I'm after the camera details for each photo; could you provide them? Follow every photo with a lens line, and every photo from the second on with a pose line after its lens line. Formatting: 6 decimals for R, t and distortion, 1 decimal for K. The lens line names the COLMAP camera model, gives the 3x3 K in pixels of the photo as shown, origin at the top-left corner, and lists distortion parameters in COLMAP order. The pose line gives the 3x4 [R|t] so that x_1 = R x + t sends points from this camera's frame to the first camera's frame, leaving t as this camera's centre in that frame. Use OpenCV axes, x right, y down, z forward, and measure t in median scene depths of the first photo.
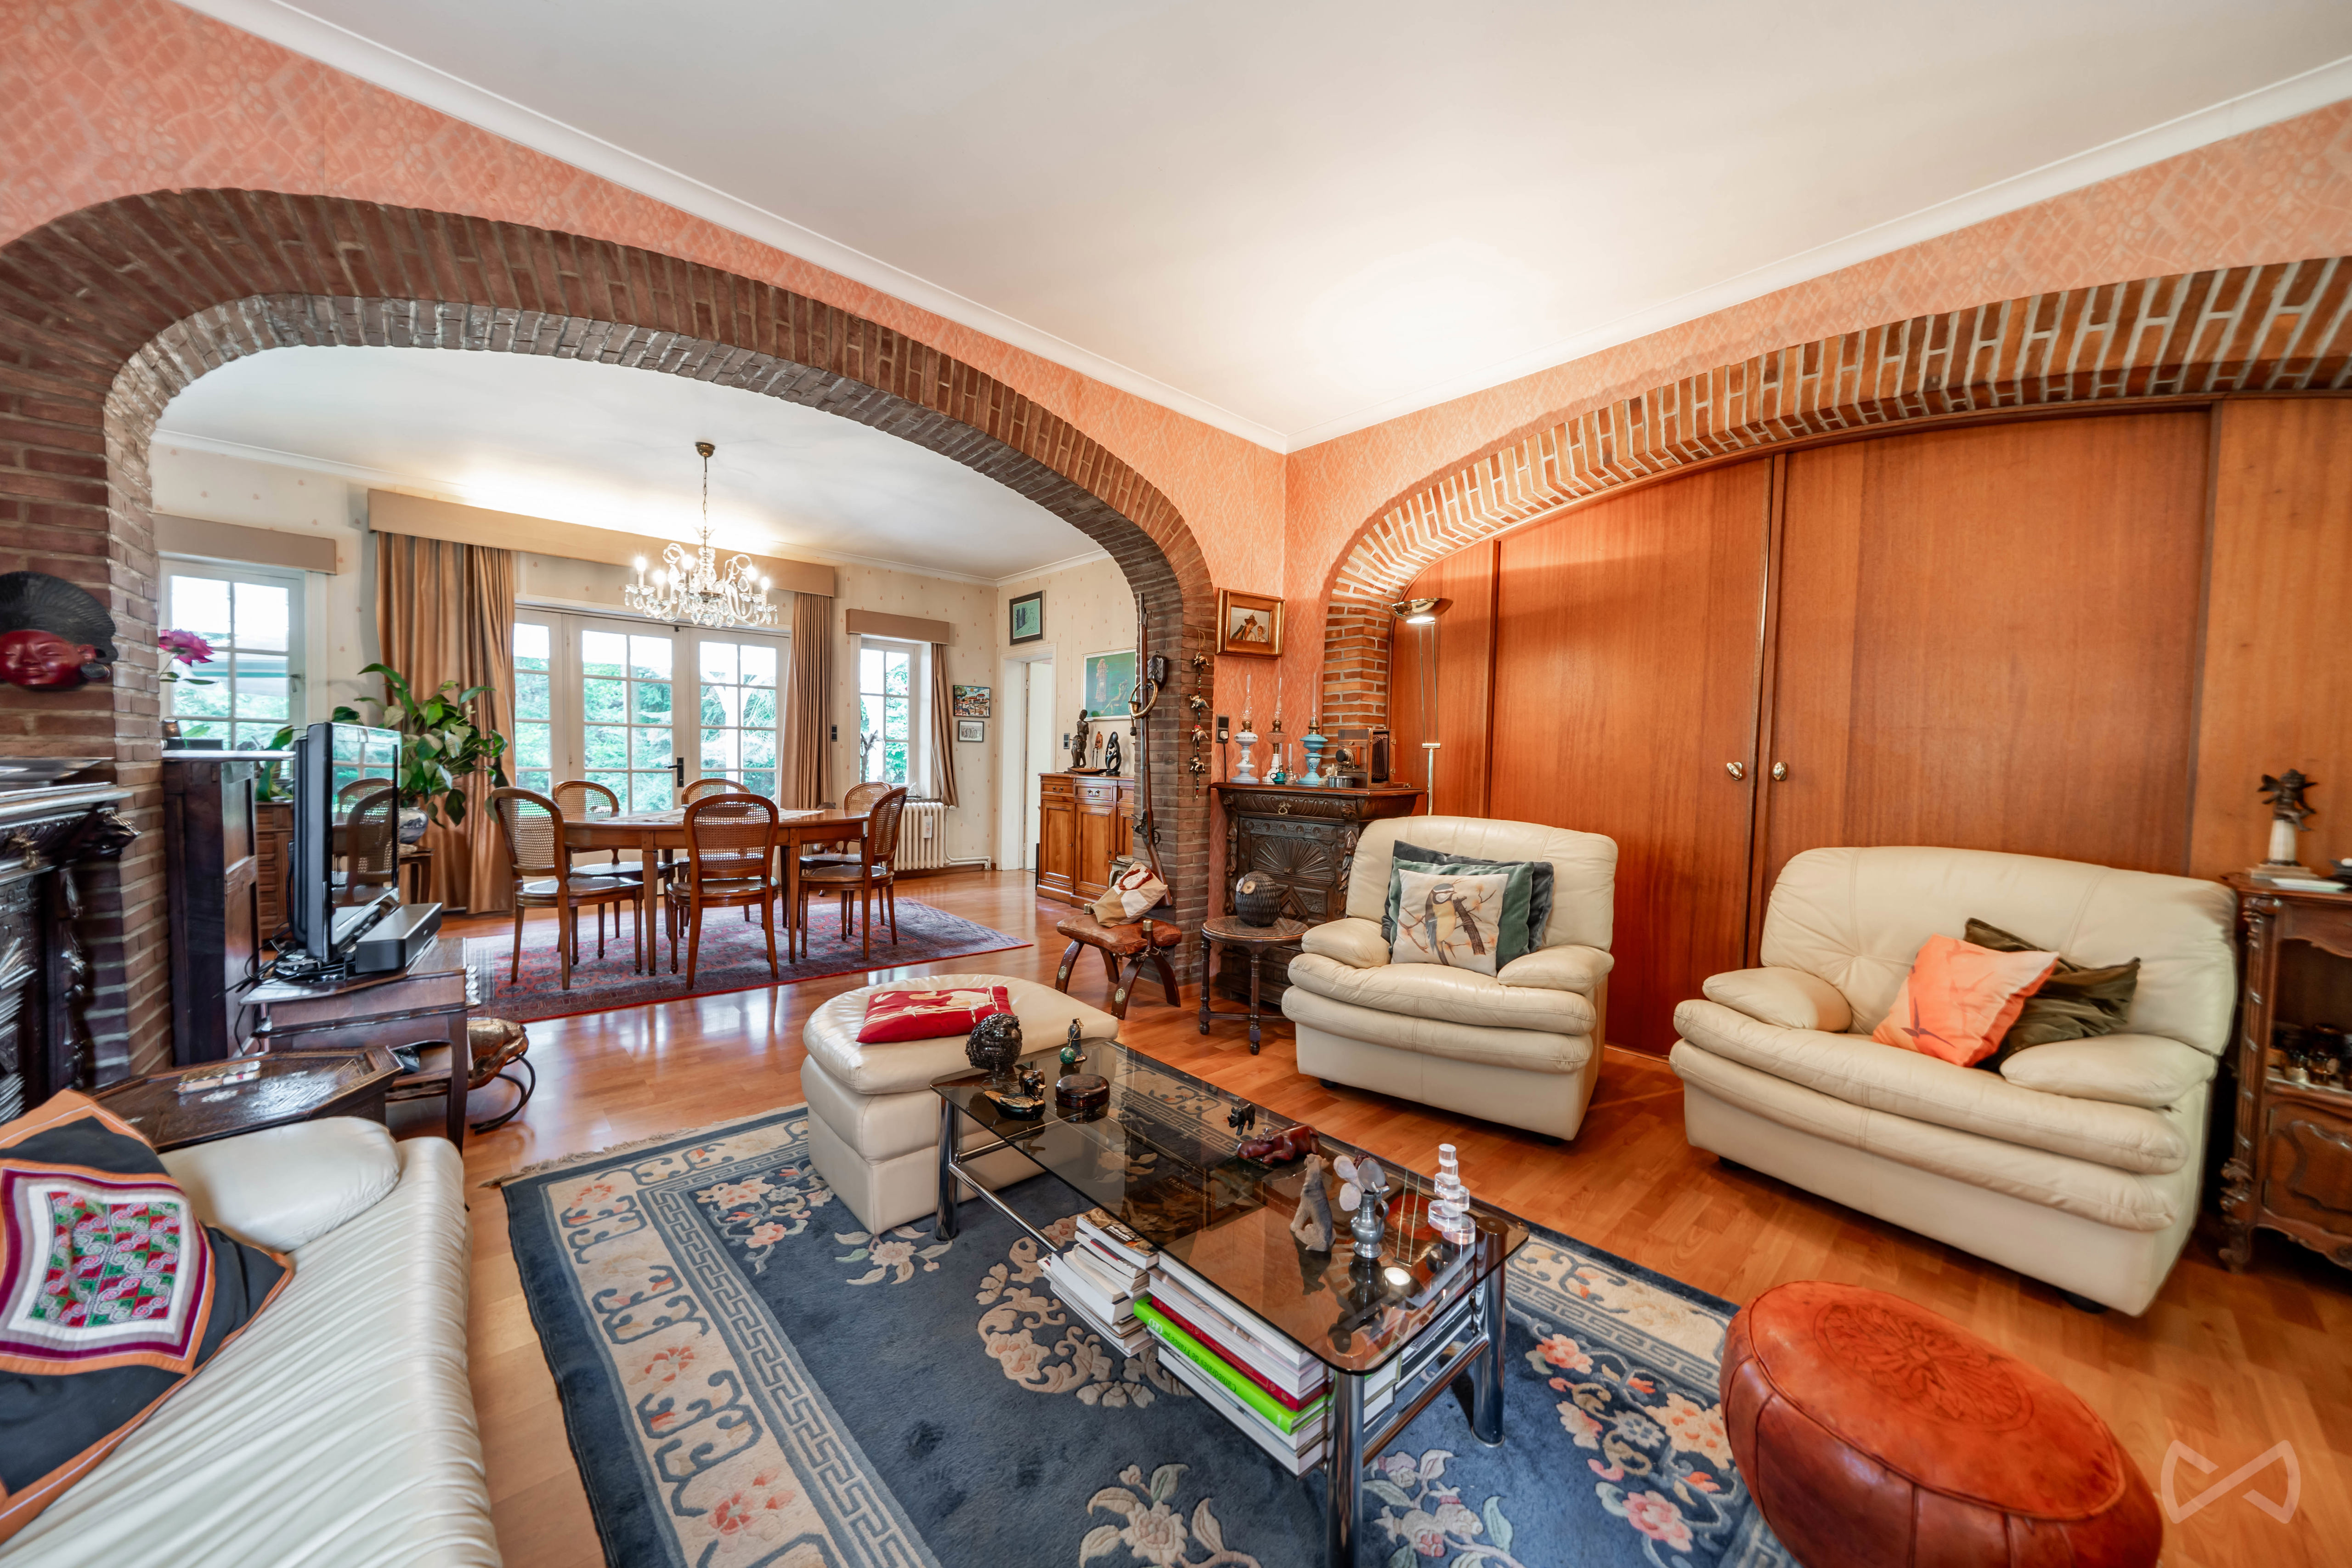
lens RADIAL K [[810.7, 0, 1171.9], [0, 810.7, 793.3], [0, 0, 1]] dist [-0.013183, 0.000106]
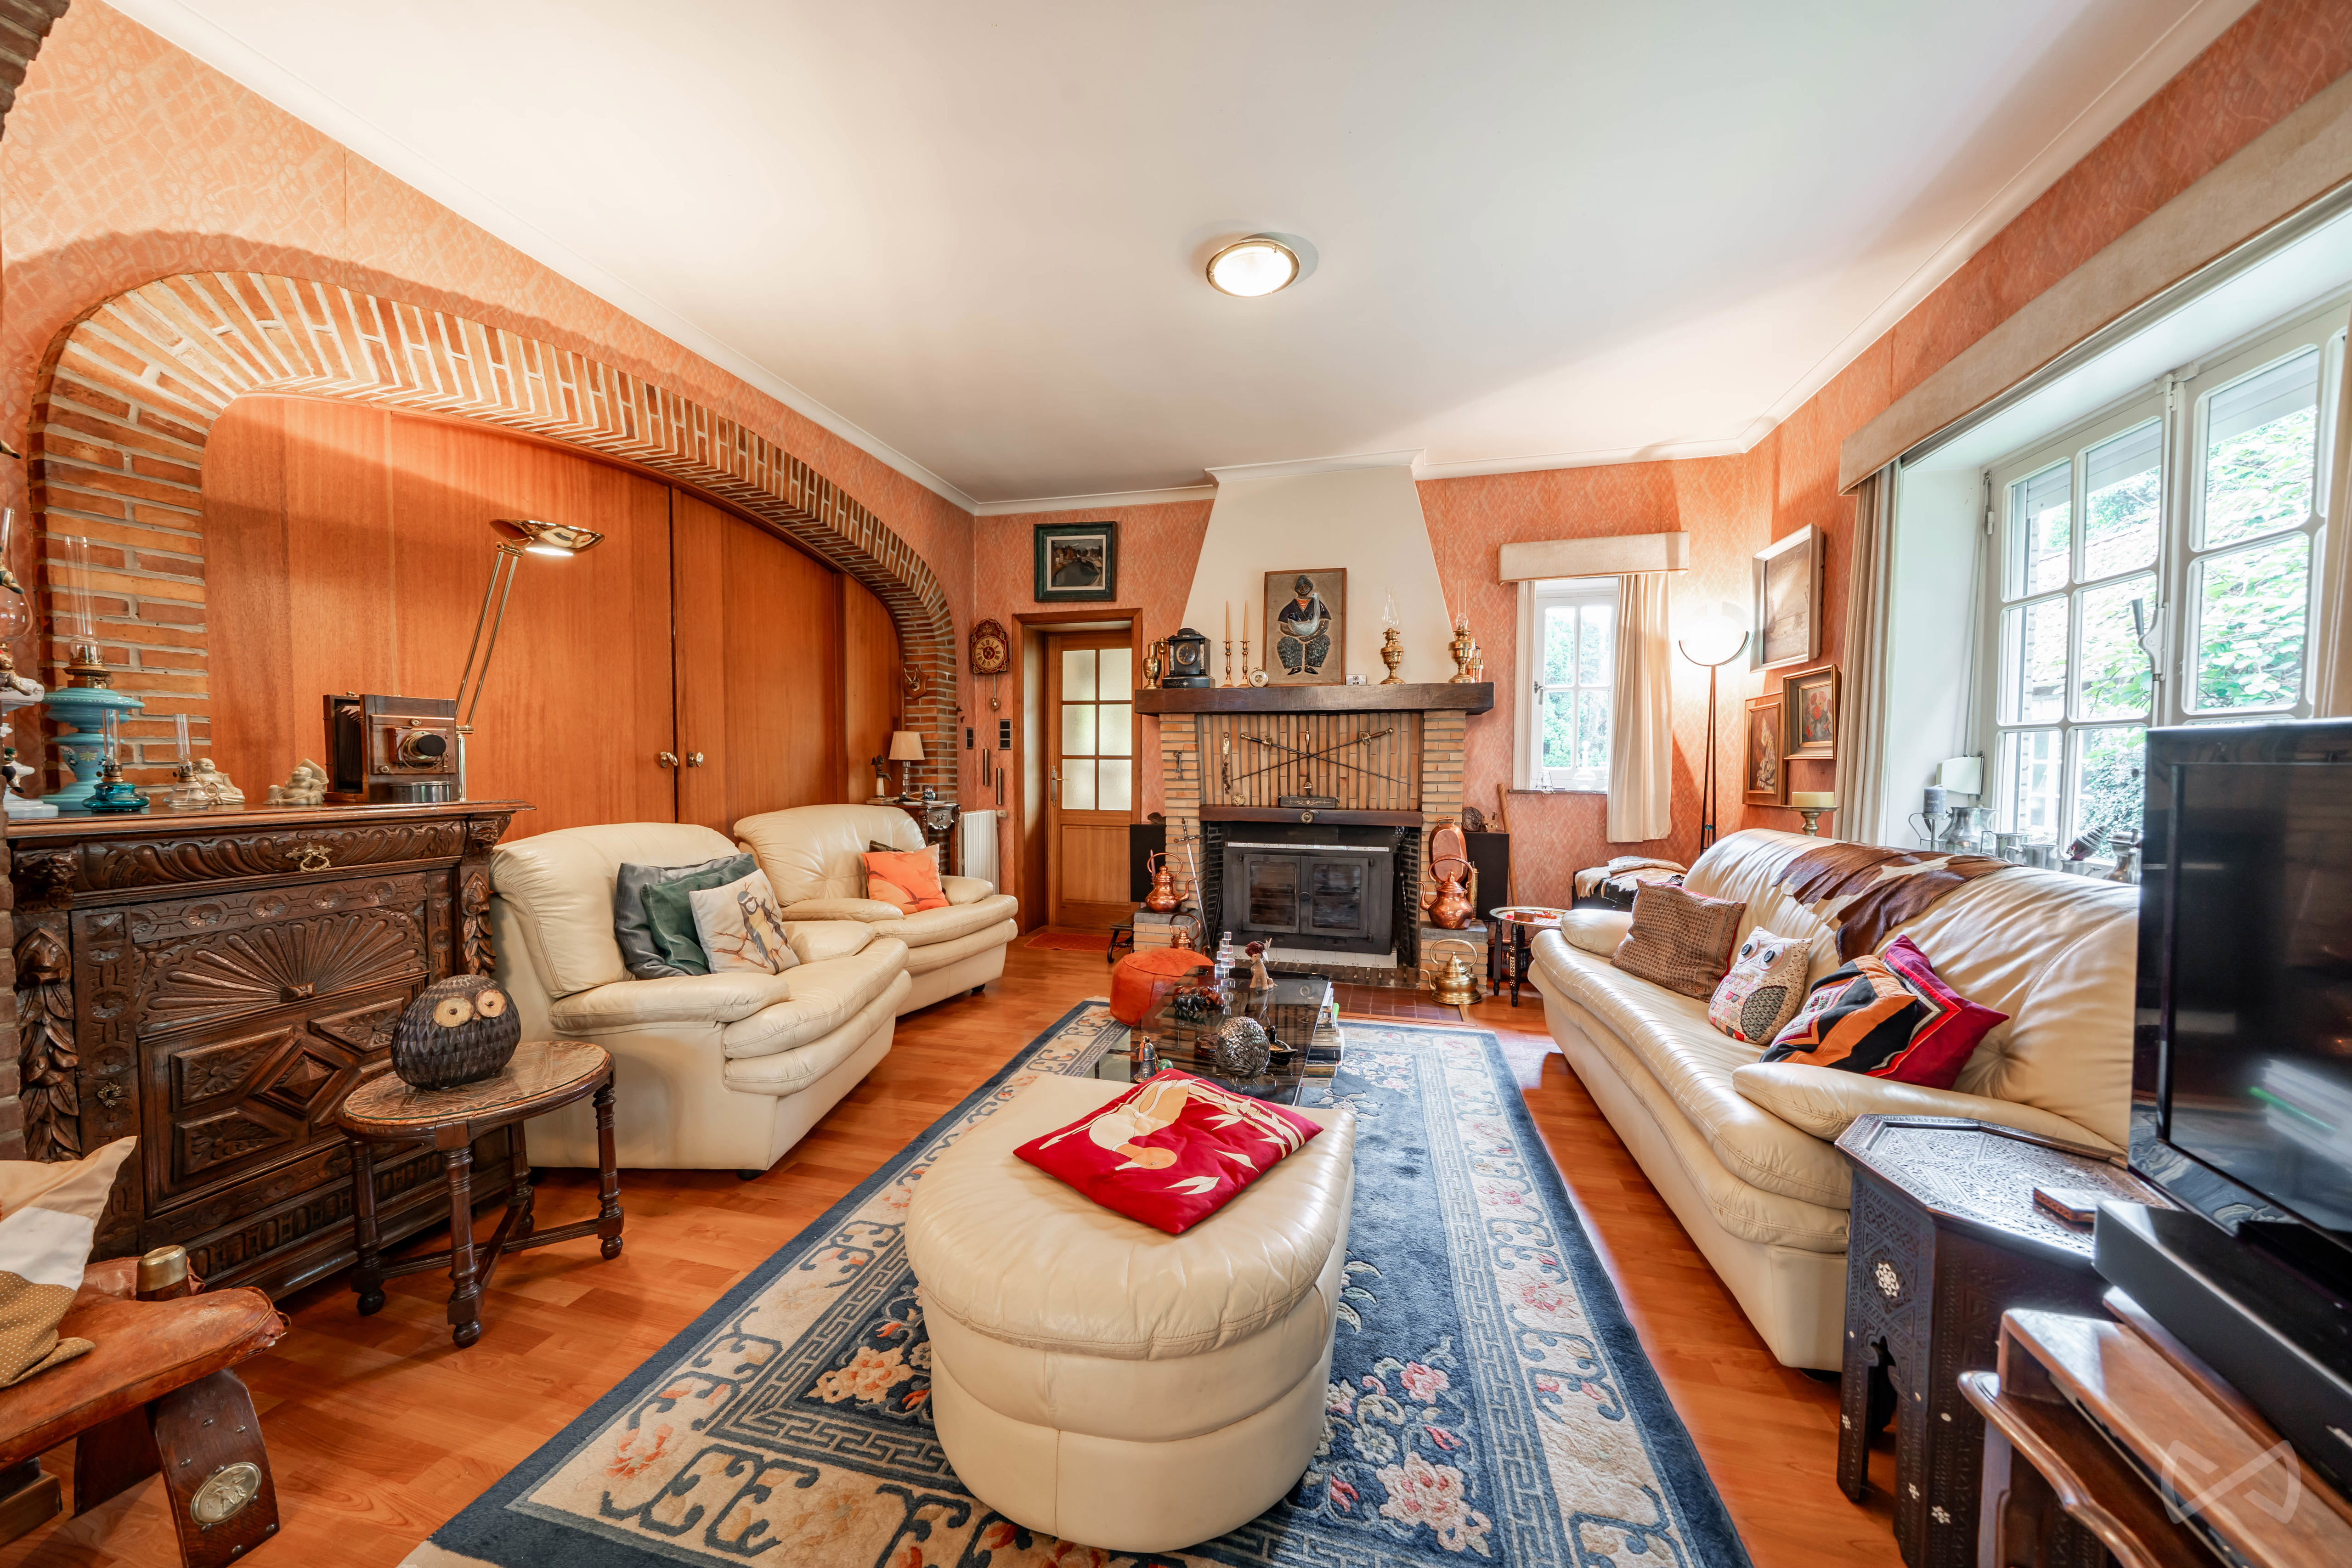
lens RADIAL K [[785.7, 0, 1184.5], [0, 785.7, 797.0], [0, 0, 1]] dist [0.000136, 0.000006]
pose [[-0.540252, -0.062773, 0.839159, -0.704501], [0.014015, 0.996404, 0.083558, -0.065270], [-0.841387, 0.056904, -0.537429, 1.126308]]
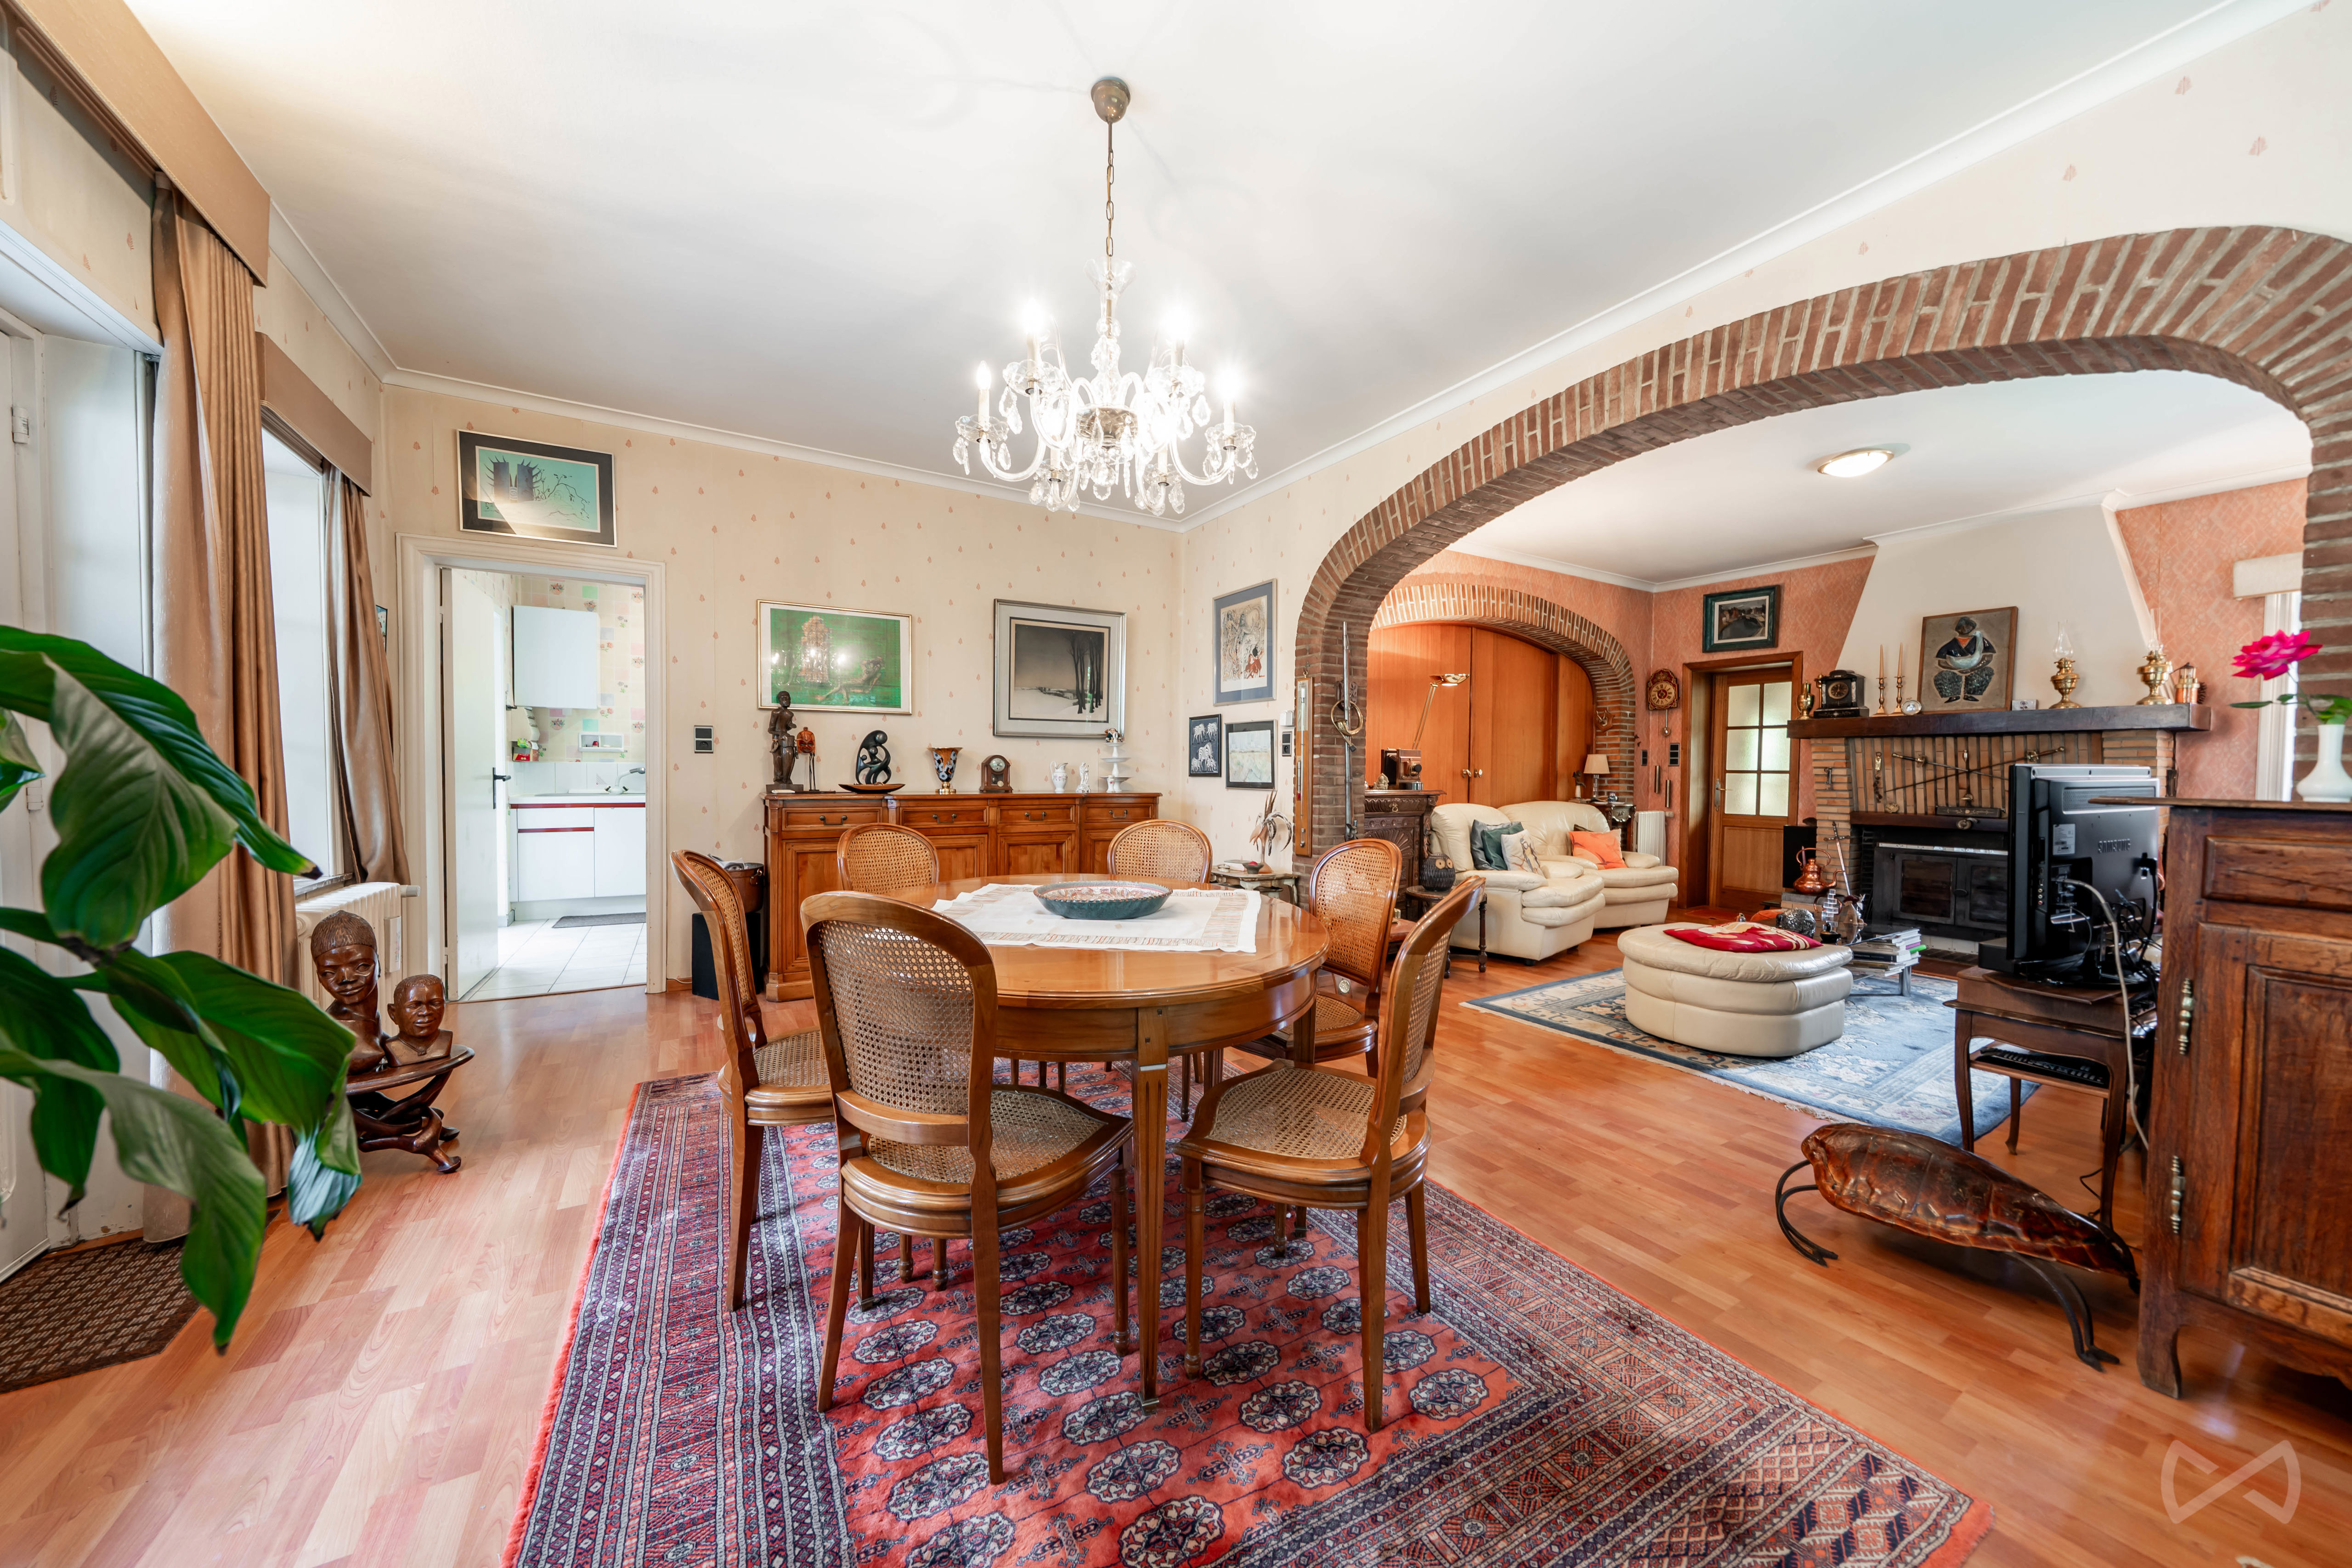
lens RADIAL K [[810.7, 0, 1171.9], [0, 810.7, 793.3], [0, 0, 1]] dist [-0.013183, 0.000106]
pose [[0.217559, -0.048786, 0.974827, -1.750012], [0.033367, 0.998538, 0.042525, -0.102639], [-0.975477, 0.023275, 0.218869, 1.471599]]
